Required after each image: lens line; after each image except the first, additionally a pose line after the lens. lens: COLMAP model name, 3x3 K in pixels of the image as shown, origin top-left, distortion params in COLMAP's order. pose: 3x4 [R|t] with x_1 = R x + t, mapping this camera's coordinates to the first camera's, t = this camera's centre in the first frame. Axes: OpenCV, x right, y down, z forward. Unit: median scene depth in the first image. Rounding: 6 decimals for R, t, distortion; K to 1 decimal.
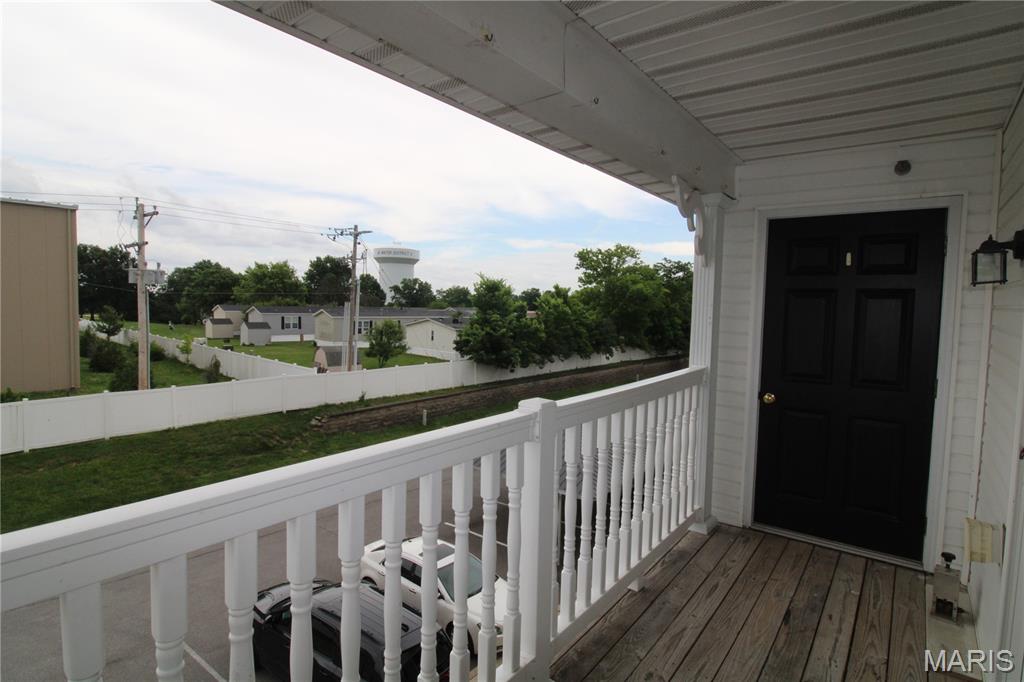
lens RADIAL K [[511.9, 0, 509.3], [0, 511.9, 338.7], [0, 0, 1]] dist [-0.003096, -0.010369]
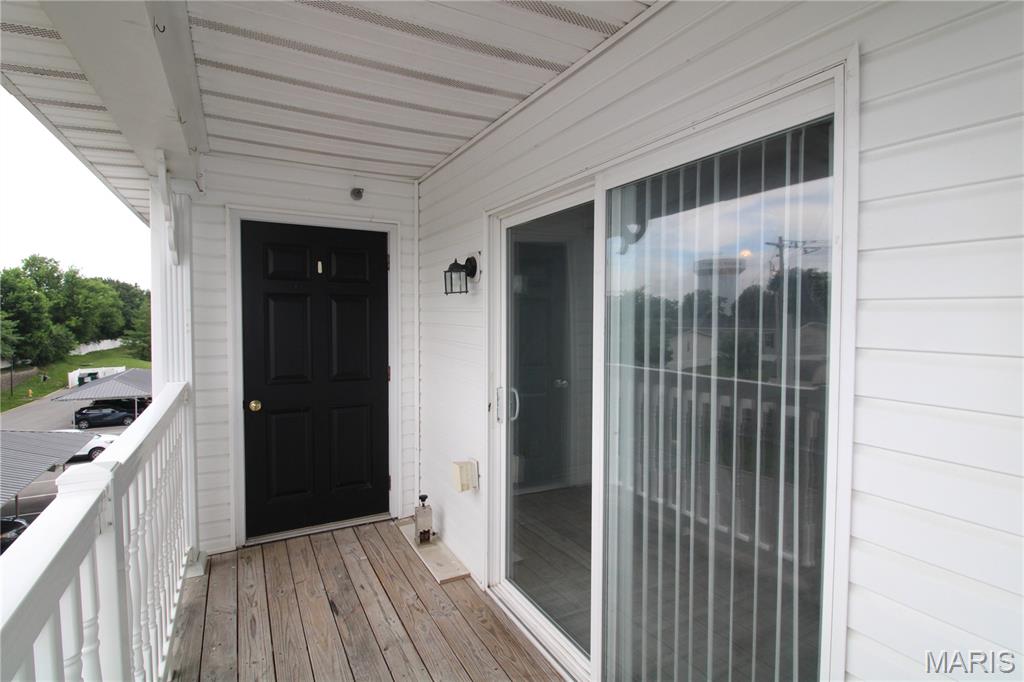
lens RADIAL K [[511.9, 0, 508.8], [0, 511.9, 337.4], [0, 0, 1]] dist [-0.003096, -0.010369]
pose [[0.410575, -0.058608, 0.909942, -0.198156], [0.065280, 0.997261, 0.034777, -0.016946], [-0.909487, 0.045123, 0.413276, 0.187454]]
